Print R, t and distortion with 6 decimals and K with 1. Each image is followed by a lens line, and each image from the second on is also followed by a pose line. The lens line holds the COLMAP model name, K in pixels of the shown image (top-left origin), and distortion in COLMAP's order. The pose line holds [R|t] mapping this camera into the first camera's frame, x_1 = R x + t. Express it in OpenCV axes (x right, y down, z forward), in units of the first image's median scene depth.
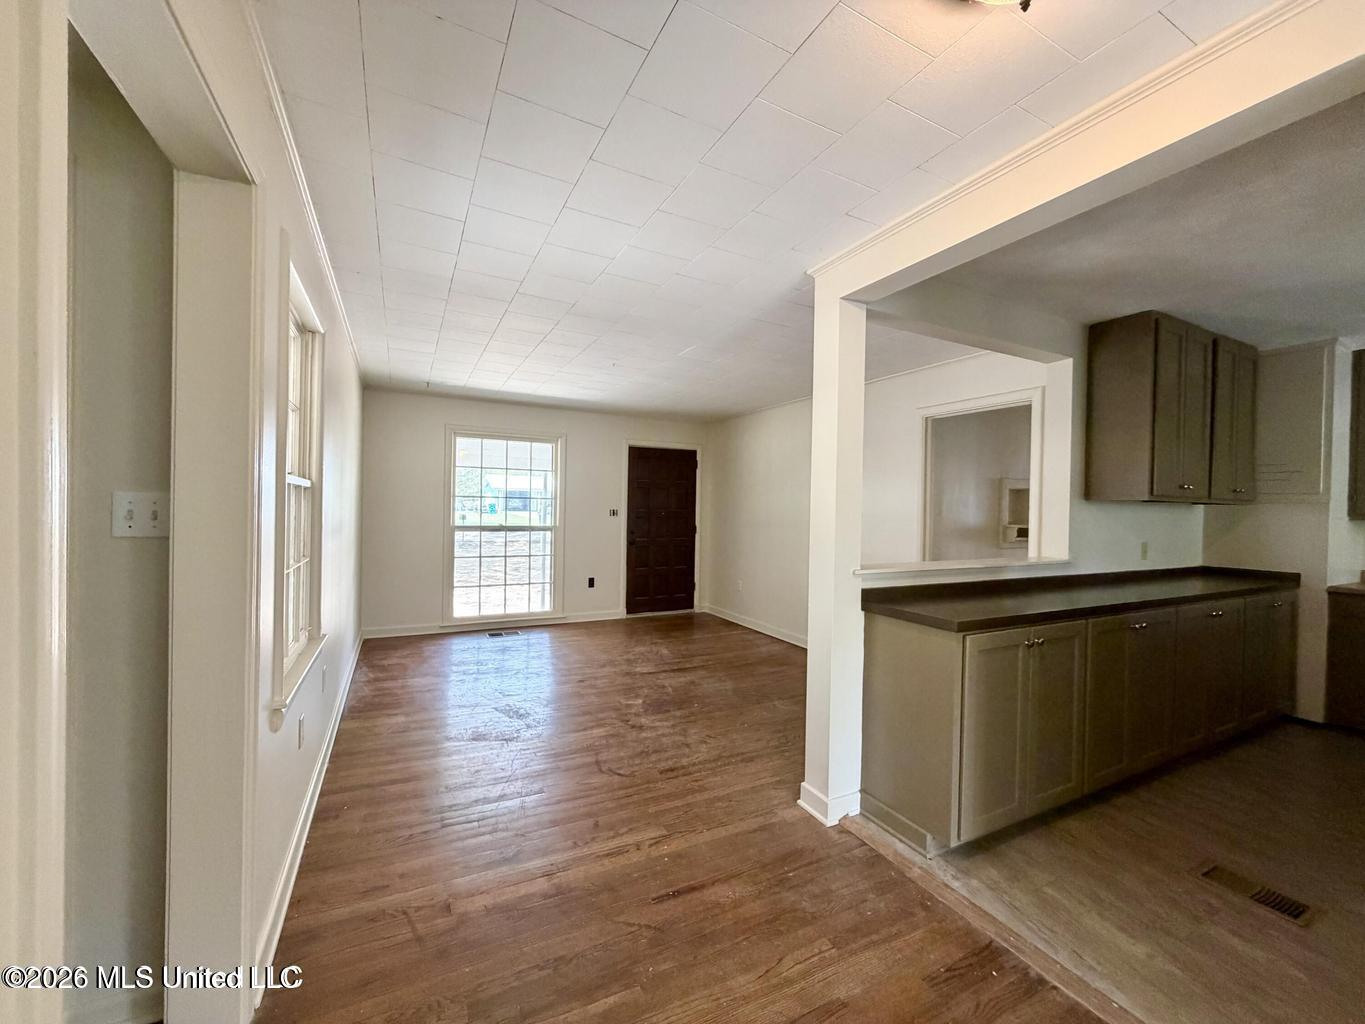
lens RADIAL K [[545.3, 0, 682.4], [0, 545.3, 519.6], [0, 0, 1]] dist [-0.000343, 0.000077]
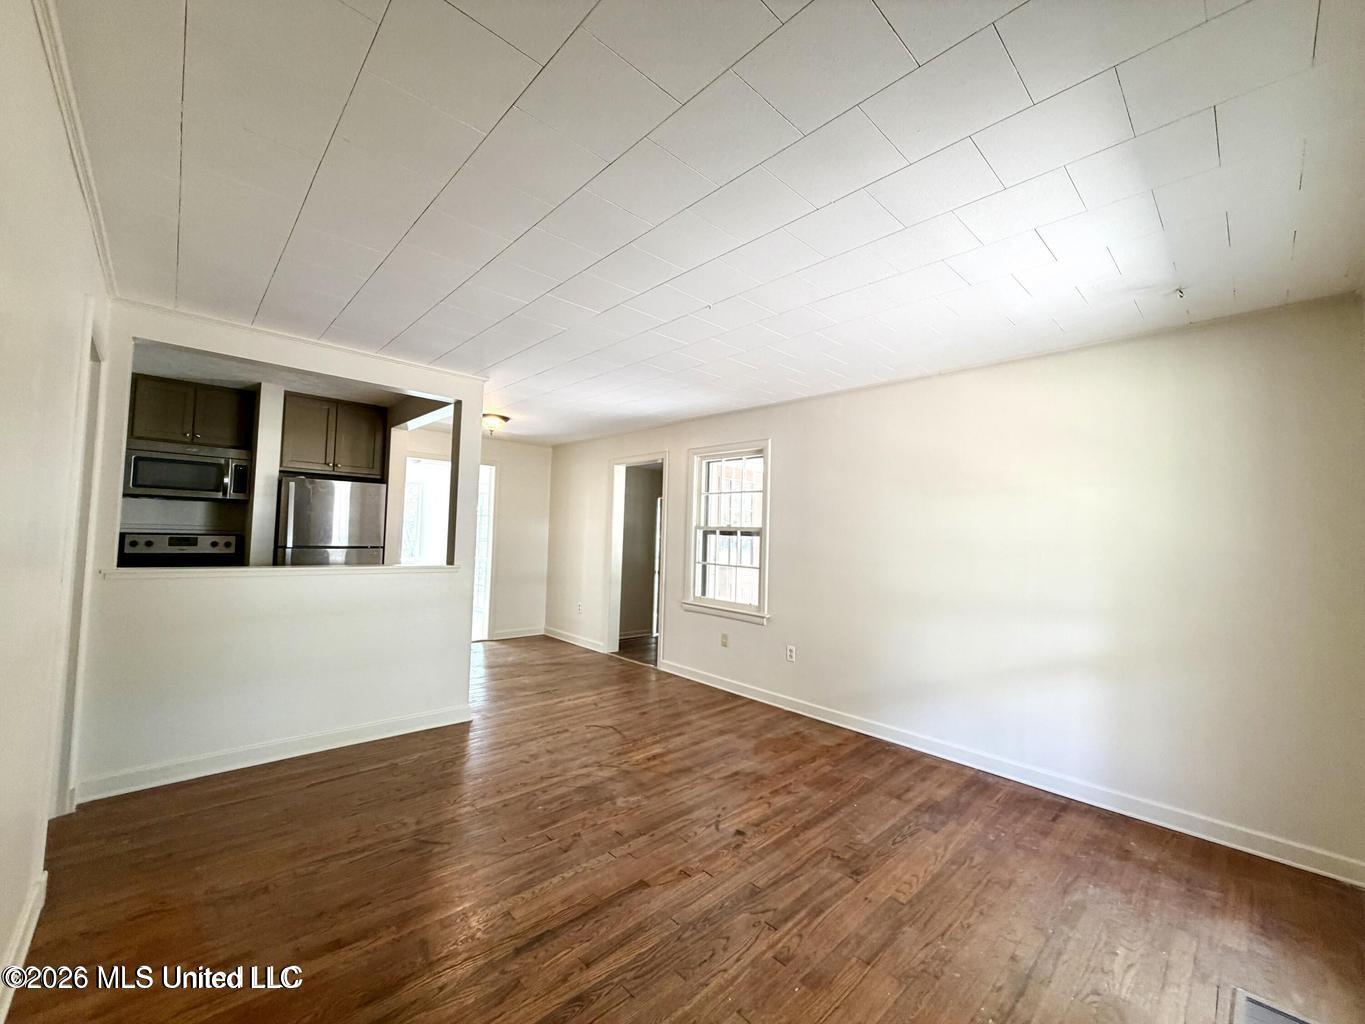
lens RADIAL K [[545.3, 0, 683.8], [0, 545.3, 510.7], [0, 0, 1]] dist [-0.000343, 0.000077]
pose [[-0.959036, -0.066986, -0.275251, 0.083887], [-0.057095, 0.997407, -0.043800, -0.030665], [0.277472, -0.026290, -0.960374, 2.188747]]
